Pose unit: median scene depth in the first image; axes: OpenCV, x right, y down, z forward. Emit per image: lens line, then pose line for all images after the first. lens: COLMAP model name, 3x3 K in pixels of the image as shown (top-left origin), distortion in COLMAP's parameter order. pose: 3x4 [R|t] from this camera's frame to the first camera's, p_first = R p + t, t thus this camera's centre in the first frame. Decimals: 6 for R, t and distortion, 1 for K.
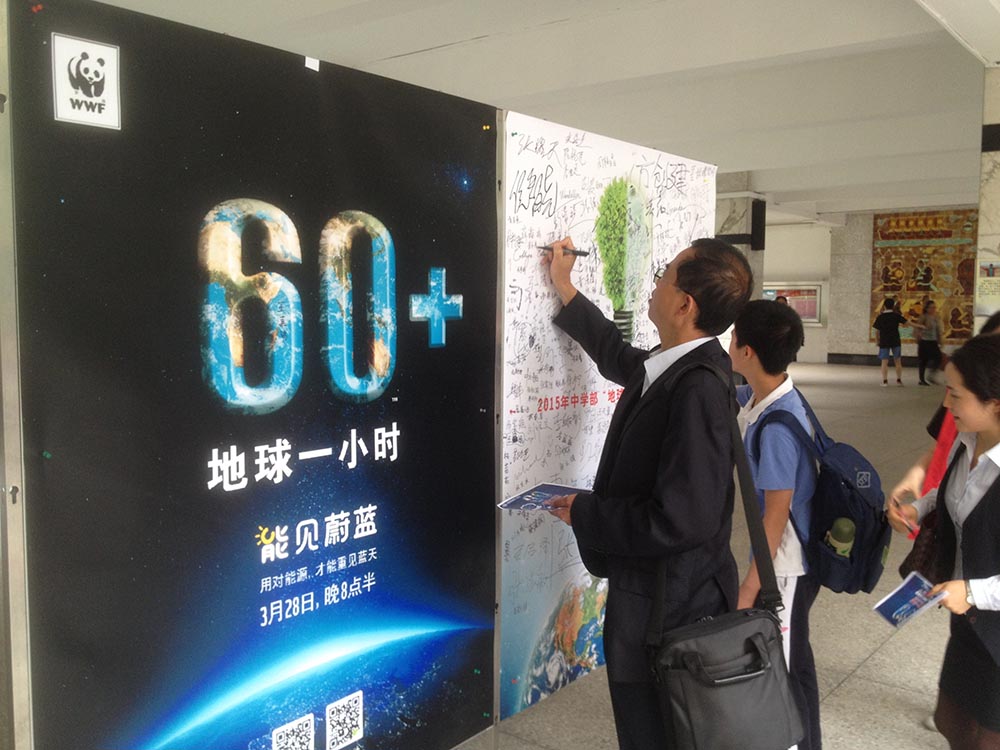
lens RADIAL K [[940.3, 0, 535.5], [0, 940.3, 369.5], [0, 0, 1]] dist [0.050053, -0.100726]
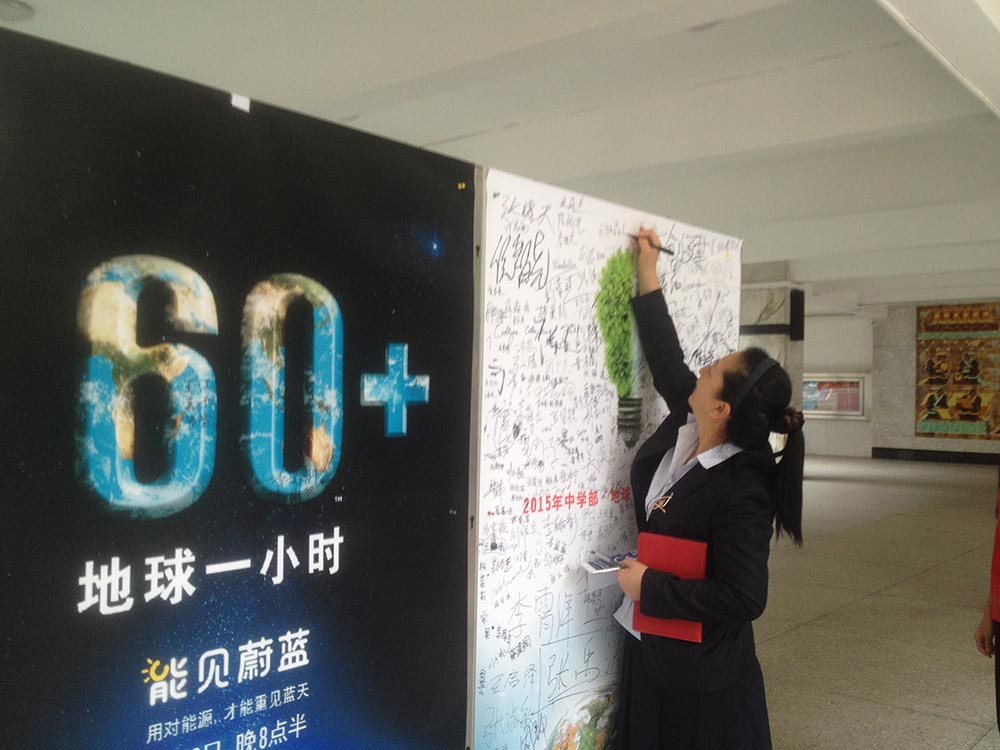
lens RADIAL K [[940.3, 0, 532.3], [0, 940.3, 371.3], [0, 0, 1]] dist [0.050053, -0.100726]
pose [[0.998940, 0.007982, -0.045323, 0.060684], [-0.012181, 0.995580, -0.093126, -0.005414], [0.044379, 0.093579, 0.994622, 0.170492]]
